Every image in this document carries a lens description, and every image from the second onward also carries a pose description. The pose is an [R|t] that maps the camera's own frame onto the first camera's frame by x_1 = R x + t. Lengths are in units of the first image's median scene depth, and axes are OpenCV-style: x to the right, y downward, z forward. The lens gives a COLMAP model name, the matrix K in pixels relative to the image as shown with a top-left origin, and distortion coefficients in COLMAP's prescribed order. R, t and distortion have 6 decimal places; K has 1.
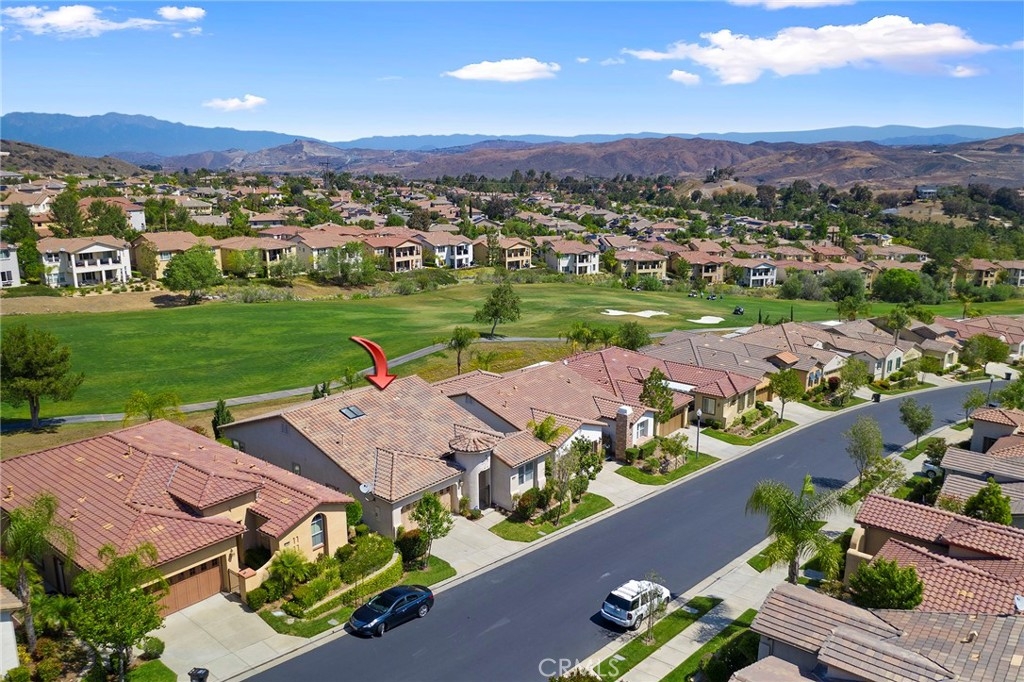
lens RADIAL K [[807.5, 0, 512.0], [0, 807.5, 341.0], [0, 0, 1]] dist [-0.006809, 0.000957]
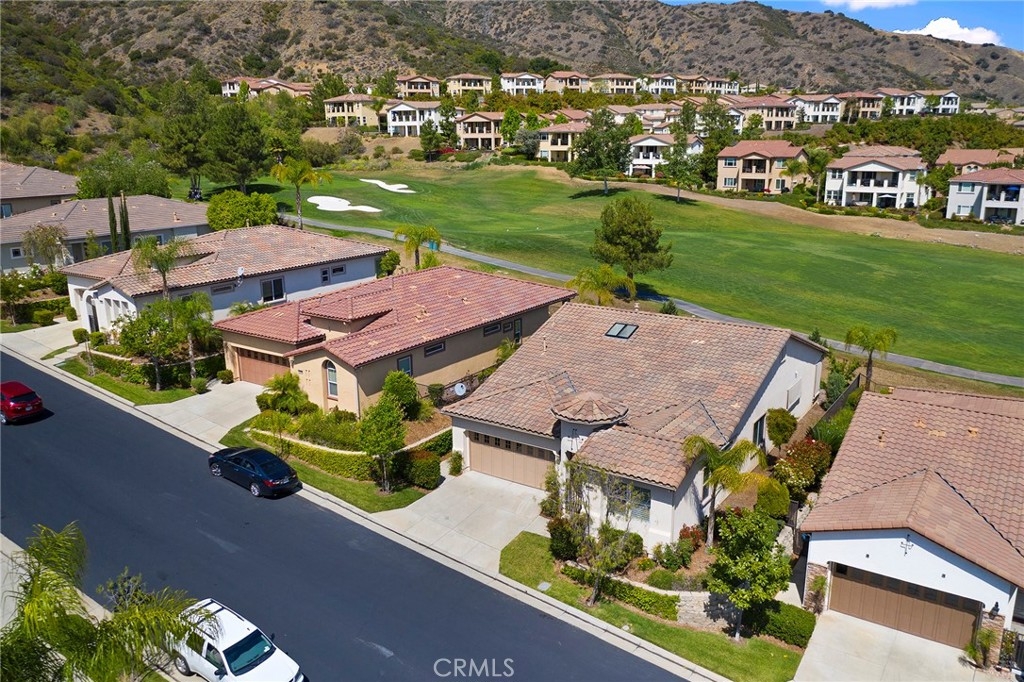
lens RADIAL K [[807.5, 0, 512.0], [0, 807.5, 341.0], [0, 0, 1]] dist [-0.006809, 0.000957]
pose [[0.099698, 0.248776, -0.963416, 0.199781], [-0.219284, 0.949928, 0.222601, -0.017477], [0.970554, 0.189069, 0.149259, 0.318885]]
